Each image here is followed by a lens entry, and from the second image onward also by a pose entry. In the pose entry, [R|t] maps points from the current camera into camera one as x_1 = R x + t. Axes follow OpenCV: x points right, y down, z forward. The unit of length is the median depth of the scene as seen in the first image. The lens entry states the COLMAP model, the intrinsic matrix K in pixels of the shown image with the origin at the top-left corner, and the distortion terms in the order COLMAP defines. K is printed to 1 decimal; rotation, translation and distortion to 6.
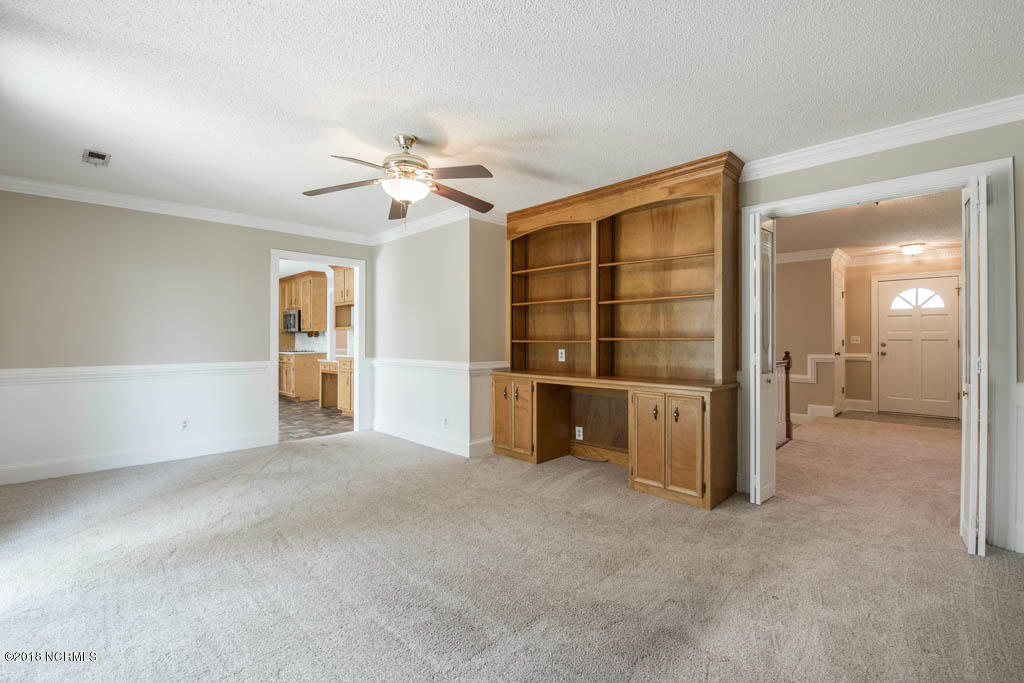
lens RADIAL K [[441.8, 0, 515.6], [0, 441.8, 338.5], [0, 0, 1]] dist [-0.027855, -0.000412]
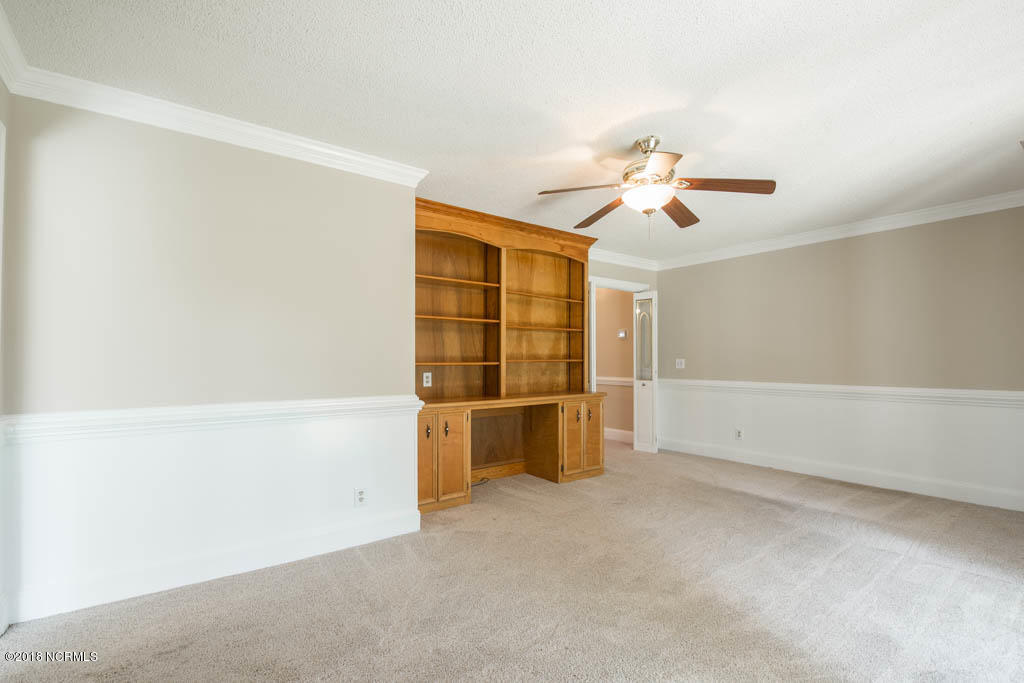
lens RADIAL K [[441.8, 0, 515.6], [0, 441.8, 338.5], [0, 0, 1]] dist [-0.027855, -0.000412]
pose [[0.156527, 0.046285, 0.986589, -0.811839], [-0.001530, 0.998912, -0.046620, -0.002654], [-0.987673, 0.005788, 0.156427, 0.783814]]
